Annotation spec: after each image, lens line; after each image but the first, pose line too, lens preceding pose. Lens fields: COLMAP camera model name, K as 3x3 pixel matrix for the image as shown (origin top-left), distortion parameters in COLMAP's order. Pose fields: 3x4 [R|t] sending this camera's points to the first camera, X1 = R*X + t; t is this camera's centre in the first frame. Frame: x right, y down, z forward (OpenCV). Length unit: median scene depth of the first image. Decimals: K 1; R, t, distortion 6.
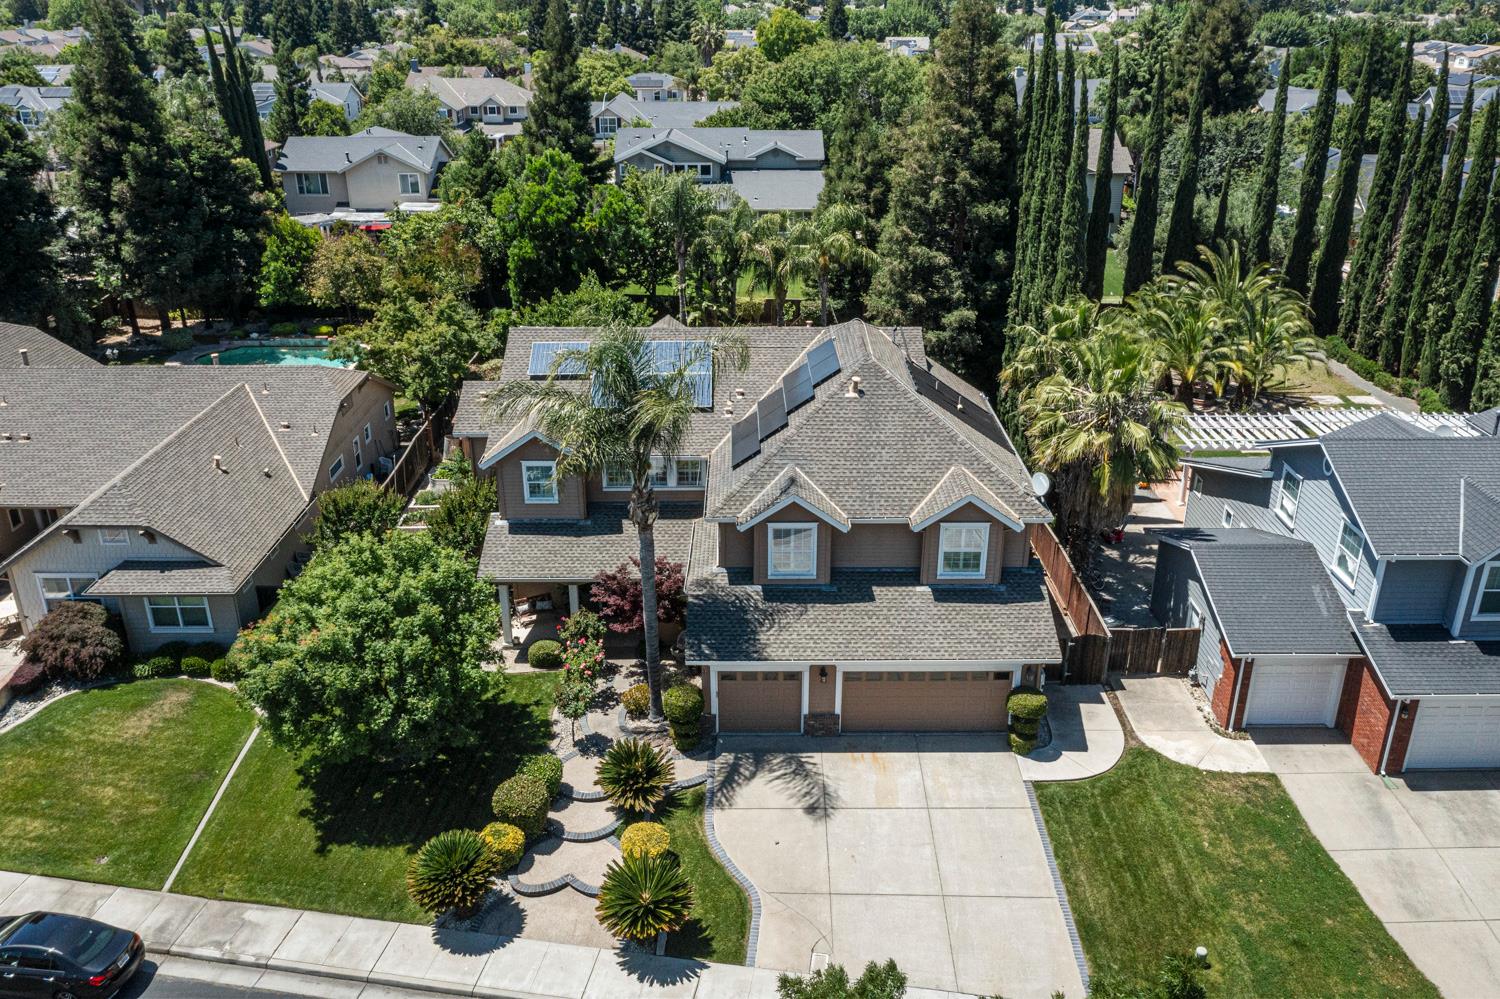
lens RADIAL K [[1186.1, 0, 750.0], [0, 1186.1, 499.5], [0, 0, 1]] dist [-0.012734, -0.000443]
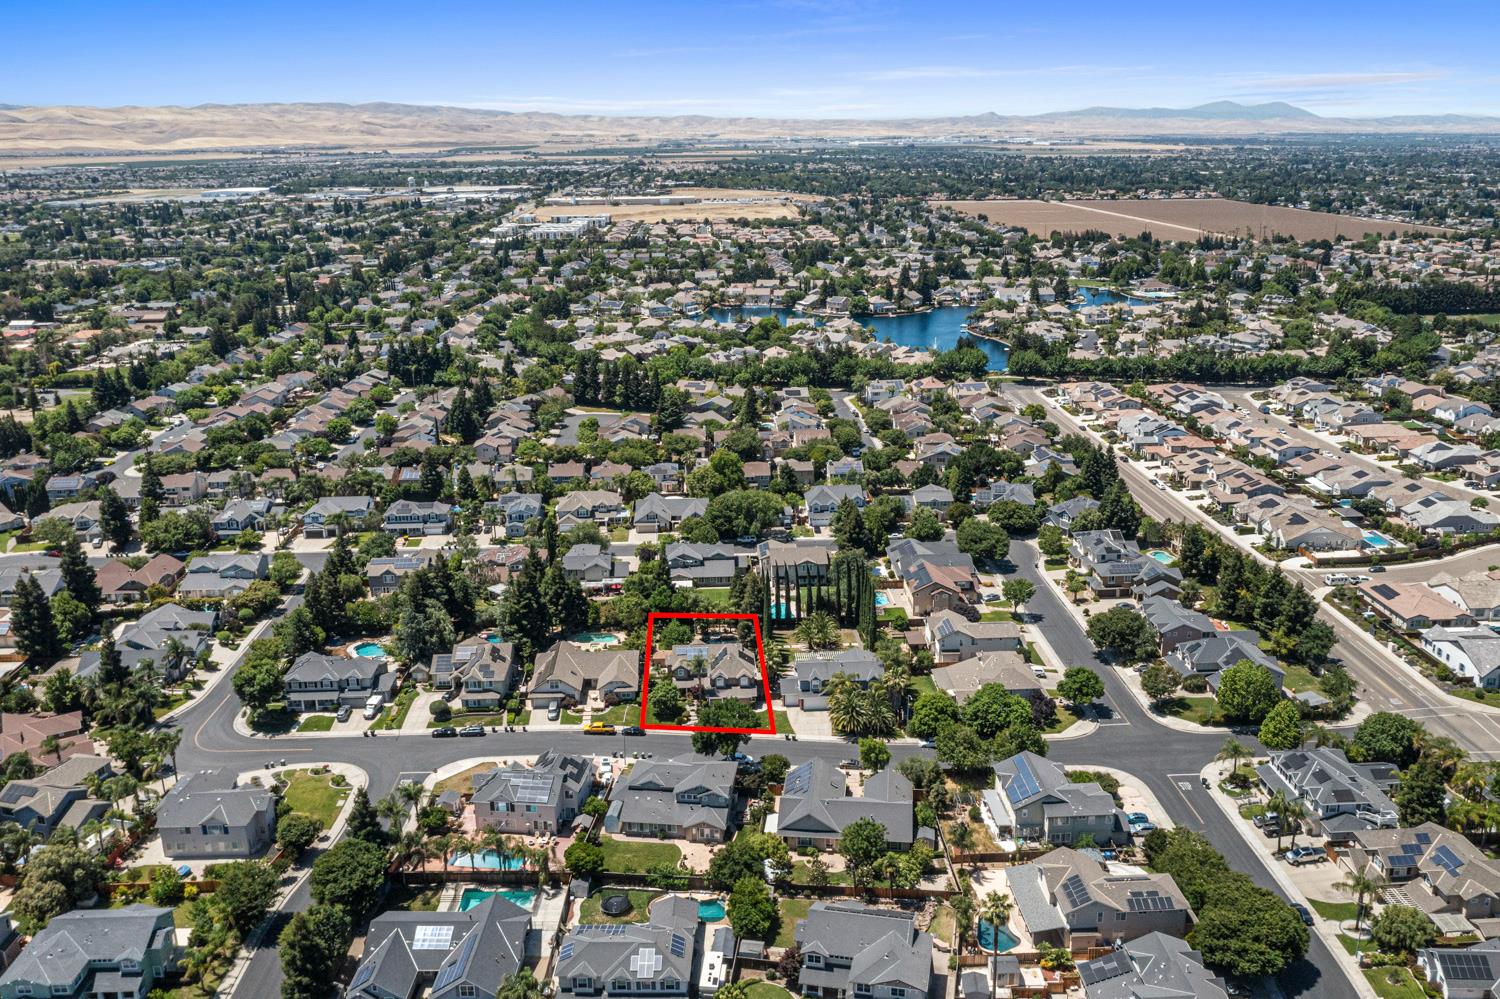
lens RADIAL K [[1193.9, 0, 750.0], [0, 1193.9, 499.5], [0, 0, 1]] dist [-0.005297, -0.005174]
pose [[0.998810, -0.019661, 0.044624, -0.082563], [0.024655, 0.993145, -0.114255, -0.221281], [-0.042072, 0.115219, 0.992449, -6.215467]]
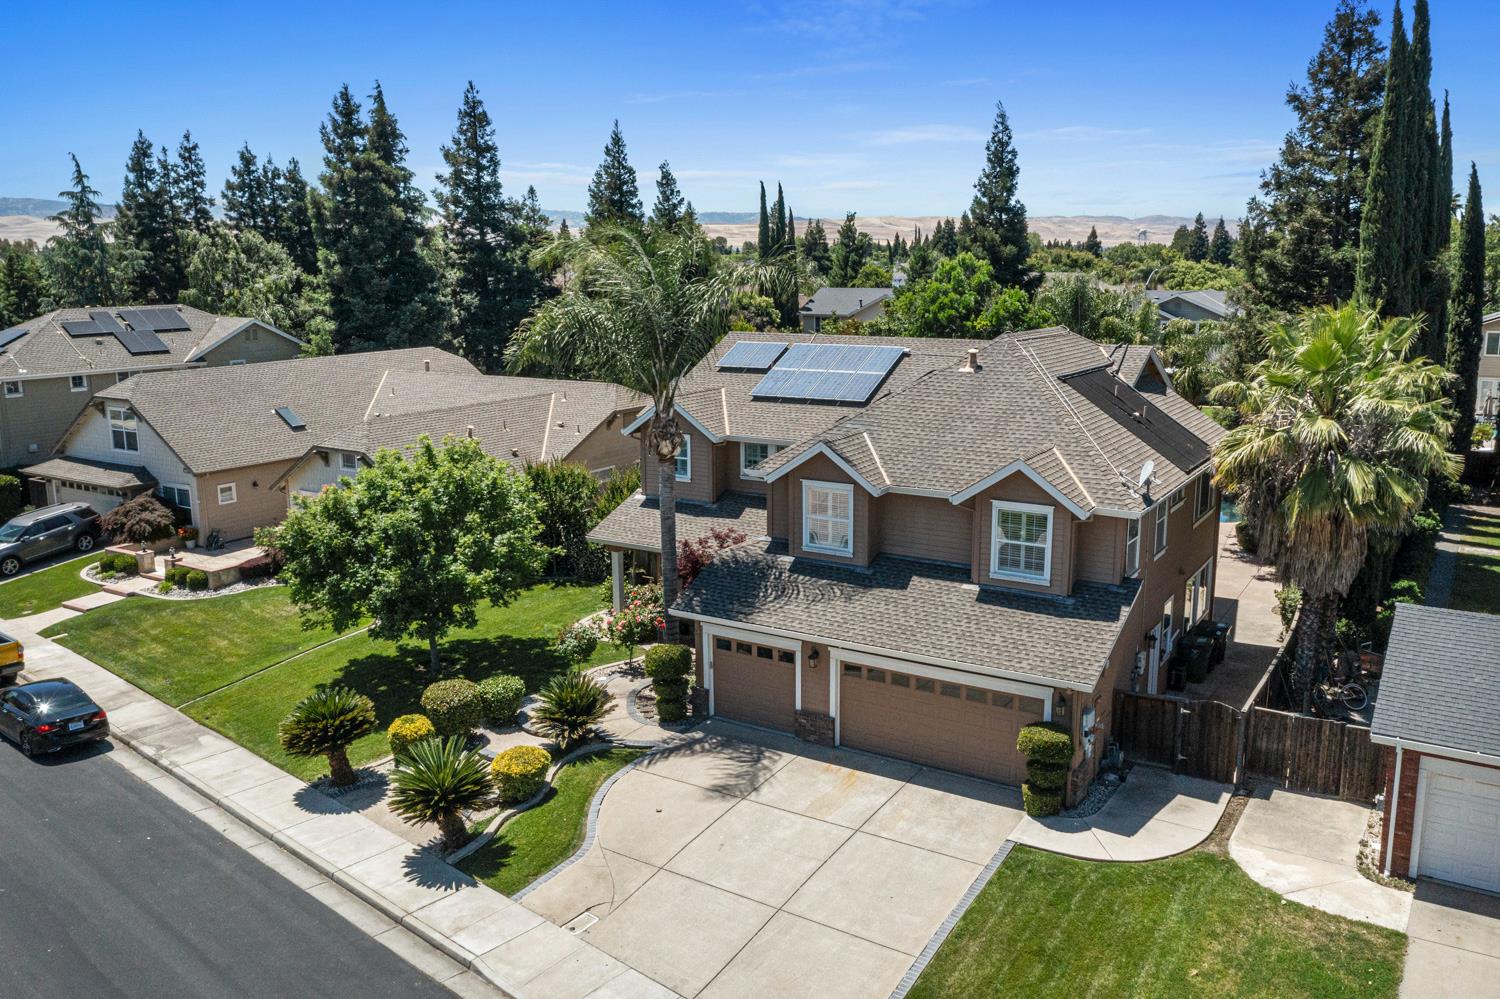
lens RADIAL K [[1193.9, 0, 750.0], [0, 1193.9, 499.5], [0, 0, 1]] dist [-0.005297, -0.005174]
pose [[0.844227, 0.102653, -0.526064, 0.434131], [-0.209826, 0.966451, -0.148142, 0.167562], [0.493208, 0.235448, 0.837443, 0.249649]]
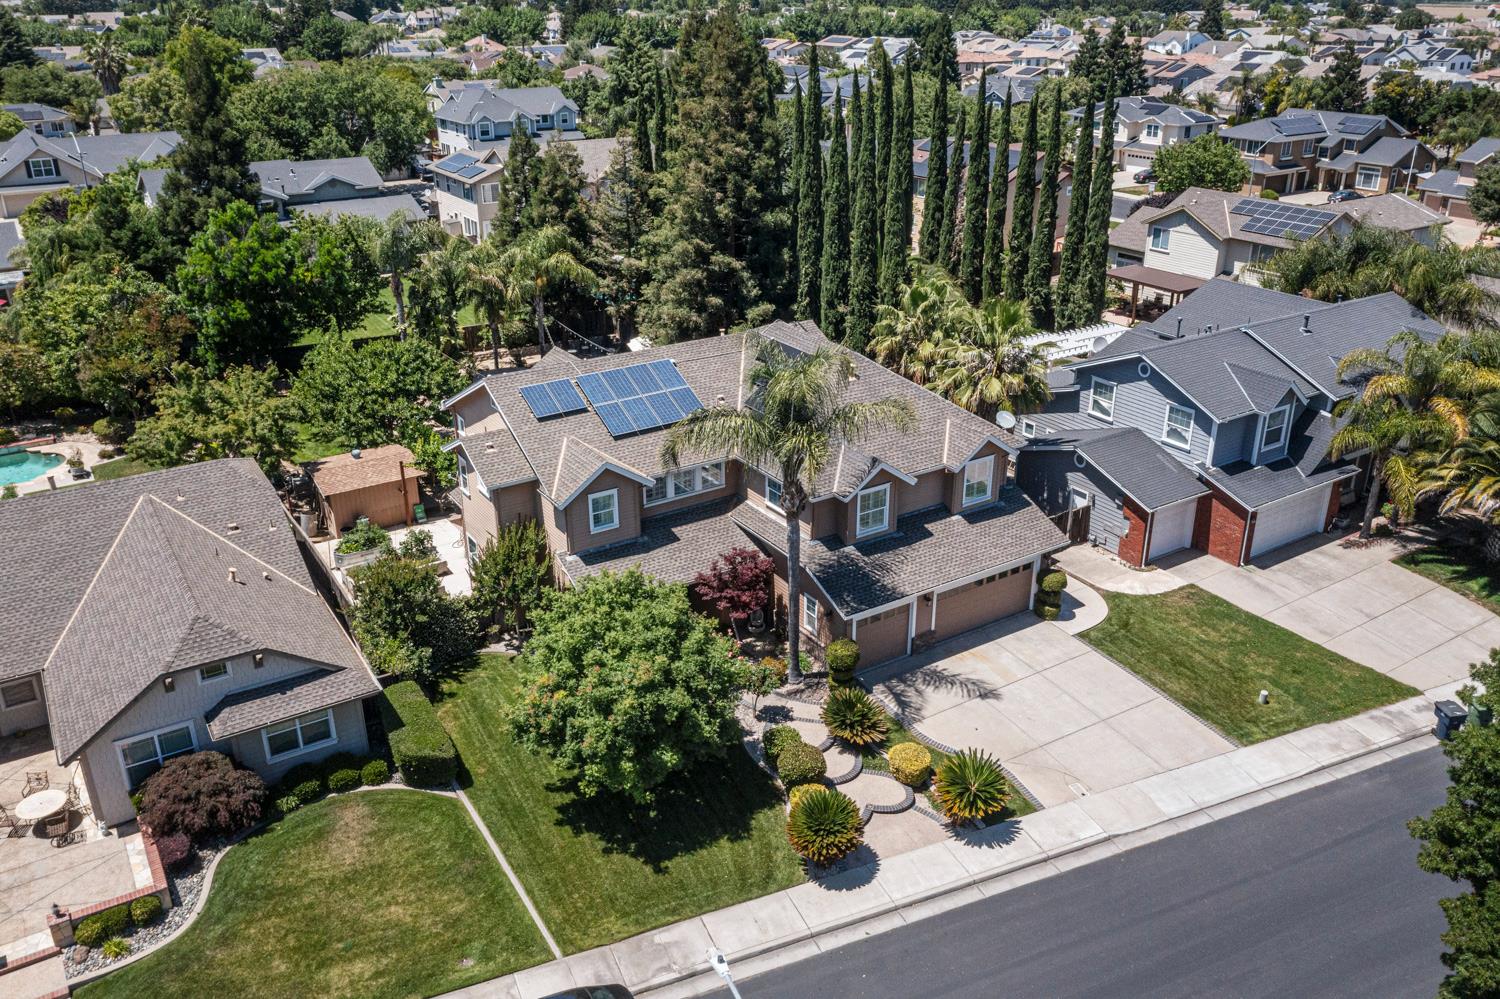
lens RADIAL K [[1193.9, 0, 750.0], [0, 1193.9, 499.5], [0, 0, 1]] dist [-0.005297, -0.005174]
pose [[0.839242, -0.217402, 0.498407, -0.672107], [0.217951, 0.974237, 0.057958, -0.065386], [-0.498167, 0.059987, 0.865004, 0.006455]]
